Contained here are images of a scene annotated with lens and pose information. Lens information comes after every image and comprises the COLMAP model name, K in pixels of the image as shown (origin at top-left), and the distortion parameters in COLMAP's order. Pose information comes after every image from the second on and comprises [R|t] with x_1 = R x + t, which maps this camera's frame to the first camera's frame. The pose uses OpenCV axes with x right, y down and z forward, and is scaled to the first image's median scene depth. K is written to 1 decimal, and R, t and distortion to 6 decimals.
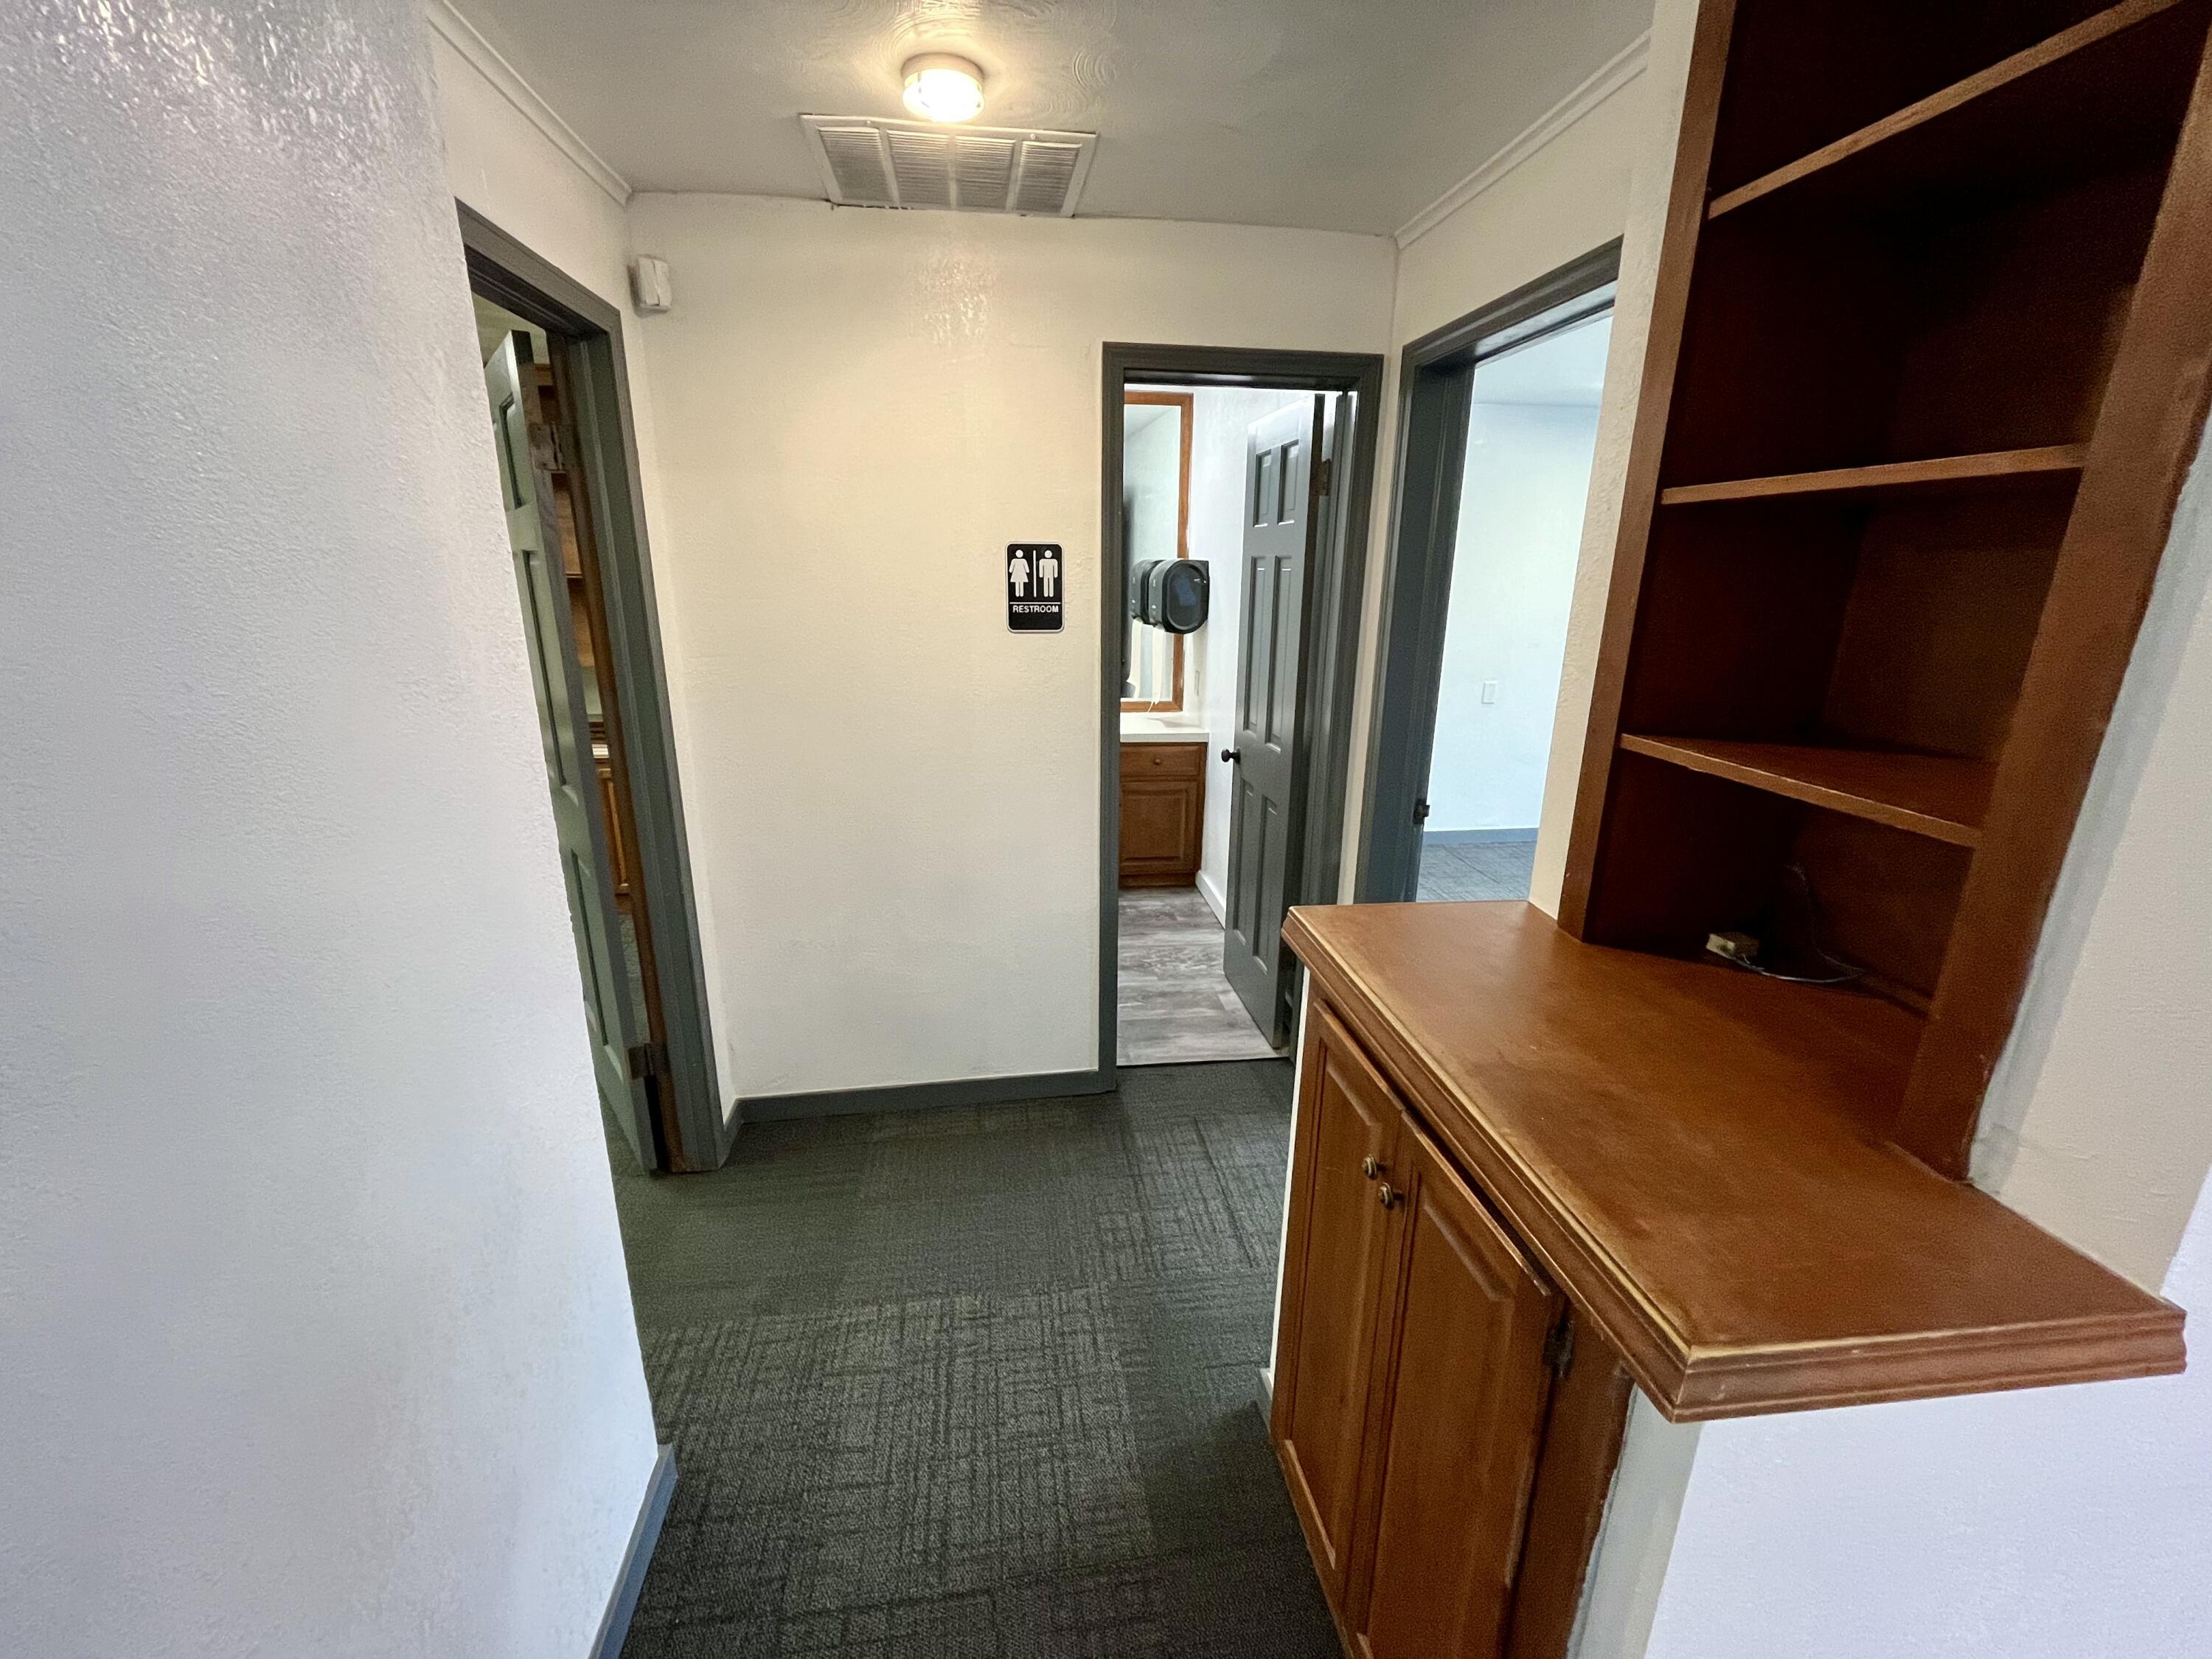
lens RADIAL K [[909.7, 0, 1097.6], [0, 909.7, 826.6], [0, 0, 1]] dist [-0.001625, -0.000690]
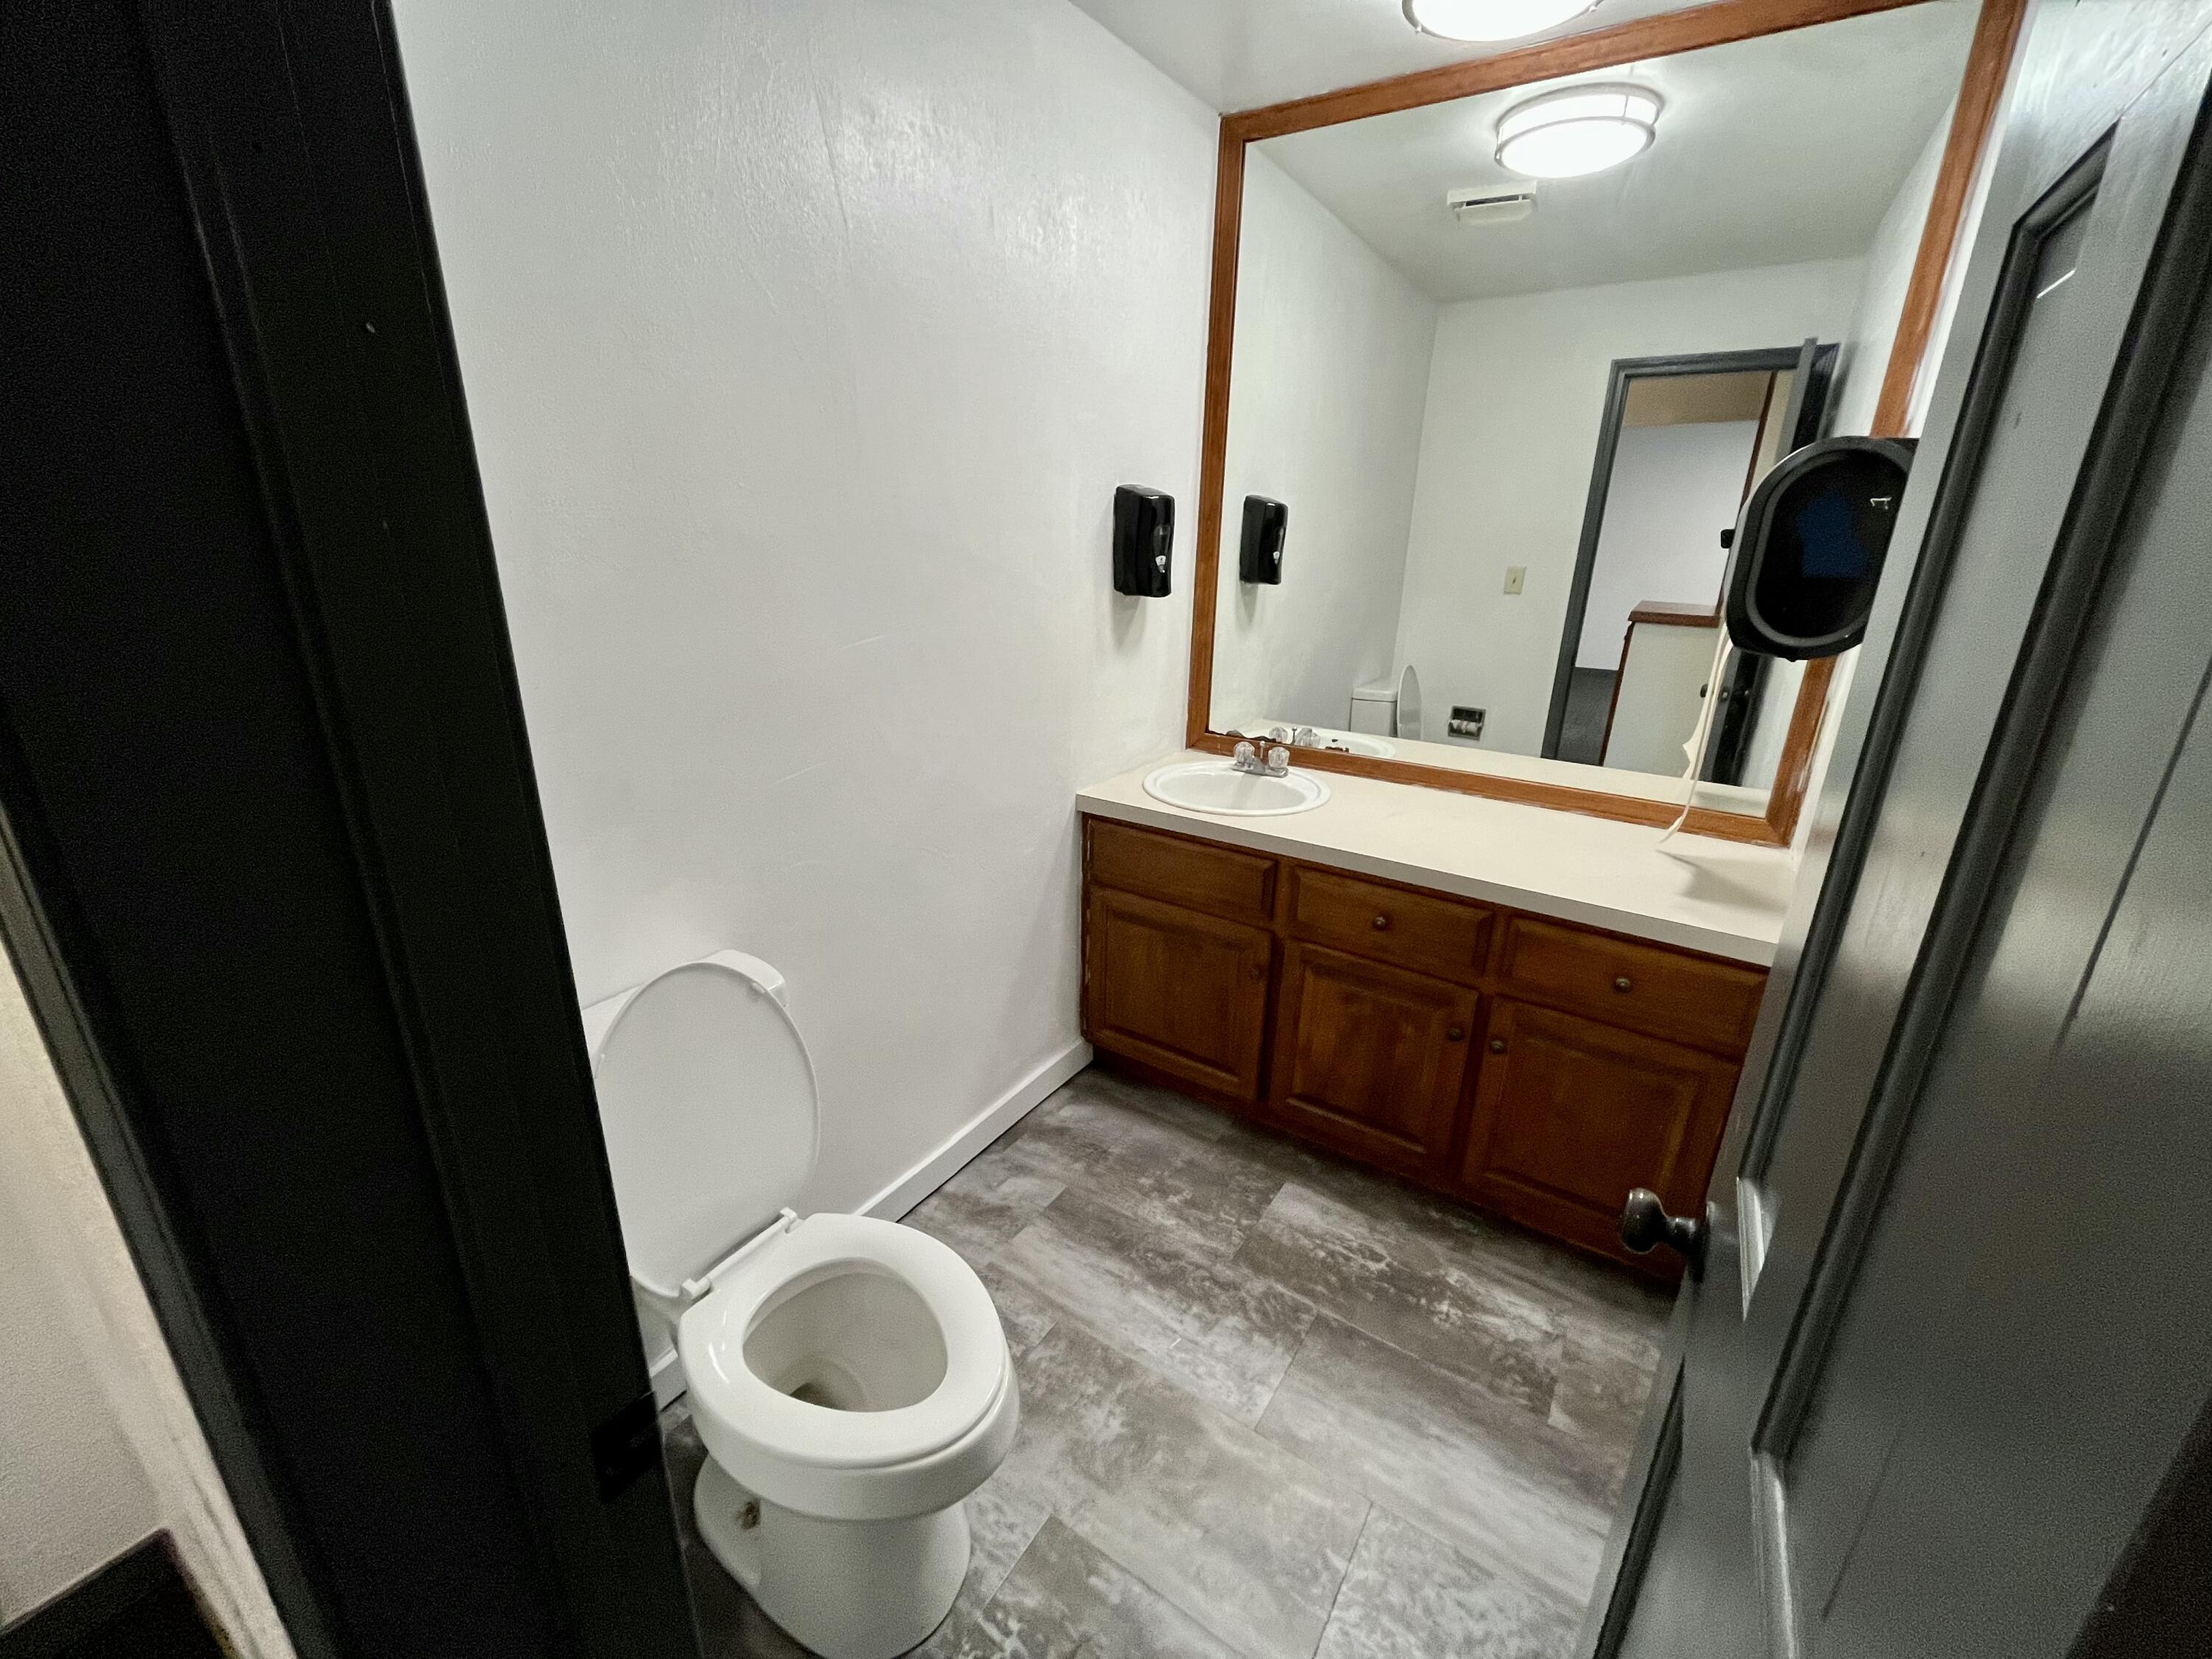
lens RADIAL K [[909.7, 0, 1097.6], [0, 909.7, 826.6], [0, 0, 1]] dist [-0.001625, -0.000690]
pose [[0.752459, 0.217360, -0.621740, 0.121406], [-0.196113, 0.975099, 0.103550, -0.129727], [0.628765, 0.044014, 0.776349, 0.556399]]
